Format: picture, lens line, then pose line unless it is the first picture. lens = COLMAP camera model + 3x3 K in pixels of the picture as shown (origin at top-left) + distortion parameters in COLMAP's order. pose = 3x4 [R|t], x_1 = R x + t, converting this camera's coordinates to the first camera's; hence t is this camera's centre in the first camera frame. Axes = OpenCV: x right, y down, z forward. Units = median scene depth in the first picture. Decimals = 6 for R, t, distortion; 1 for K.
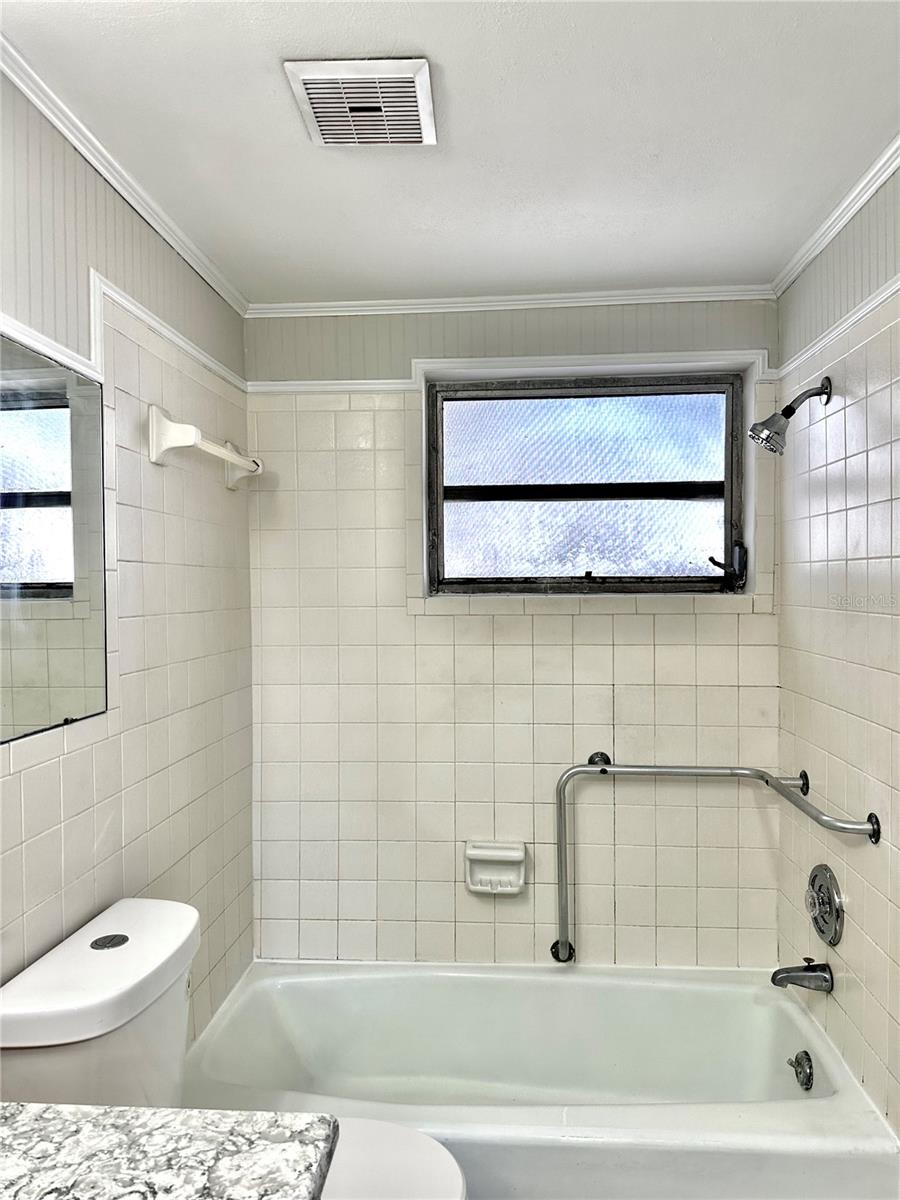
lens RADIAL K [[840.5, 0, 442.7], [0, 840.5, 599.0], [0, 0, 1]] dist [0.038744, -0.050581]
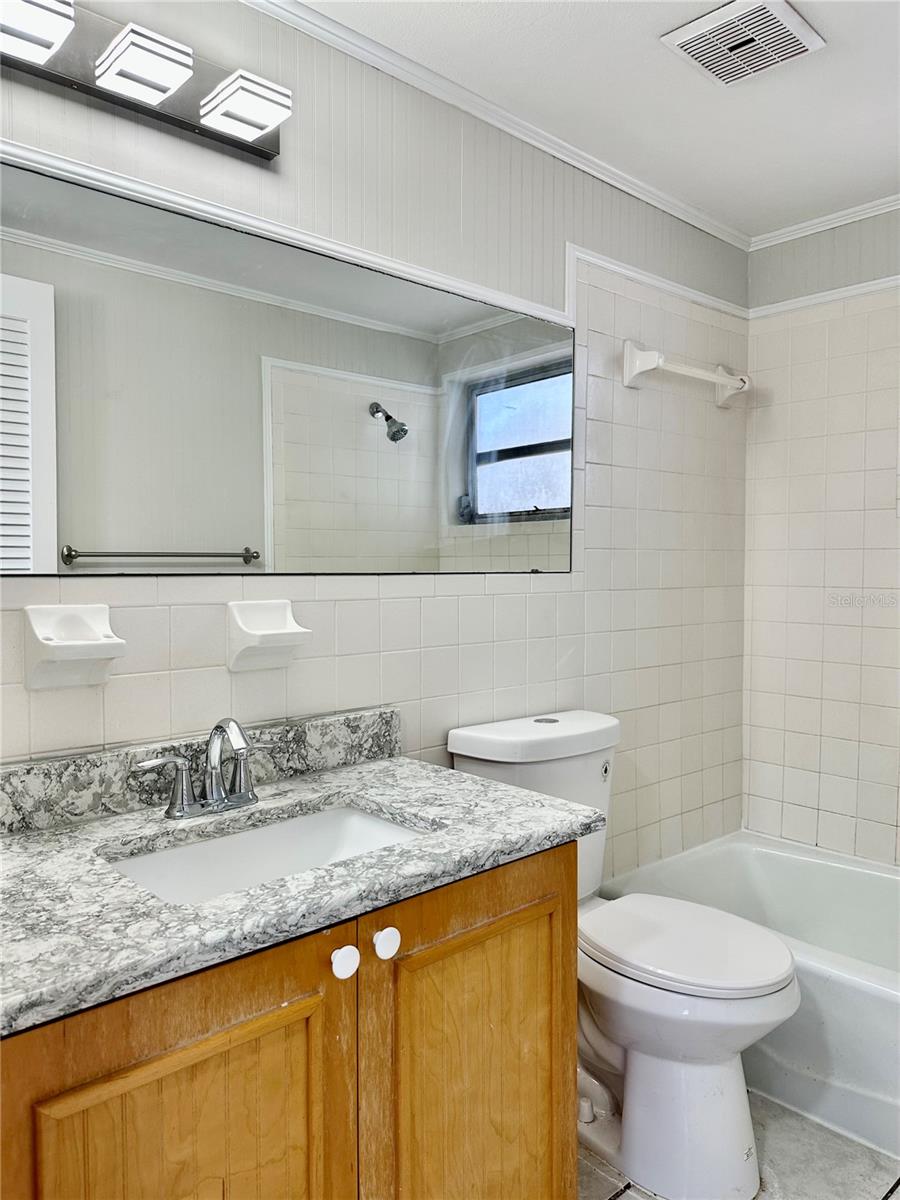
lens RADIAL K [[840.5, 0, 450.7], [0, 840.5, 603.4], [0, 0, 1]] dist [0.038744, -0.050581]
pose [[0.723463, 0.042449, -0.689057, 0.342290], [-0.016501, 0.998886, 0.044210, 0.108999], [0.690166, -0.020614, 0.723357, -0.100158]]
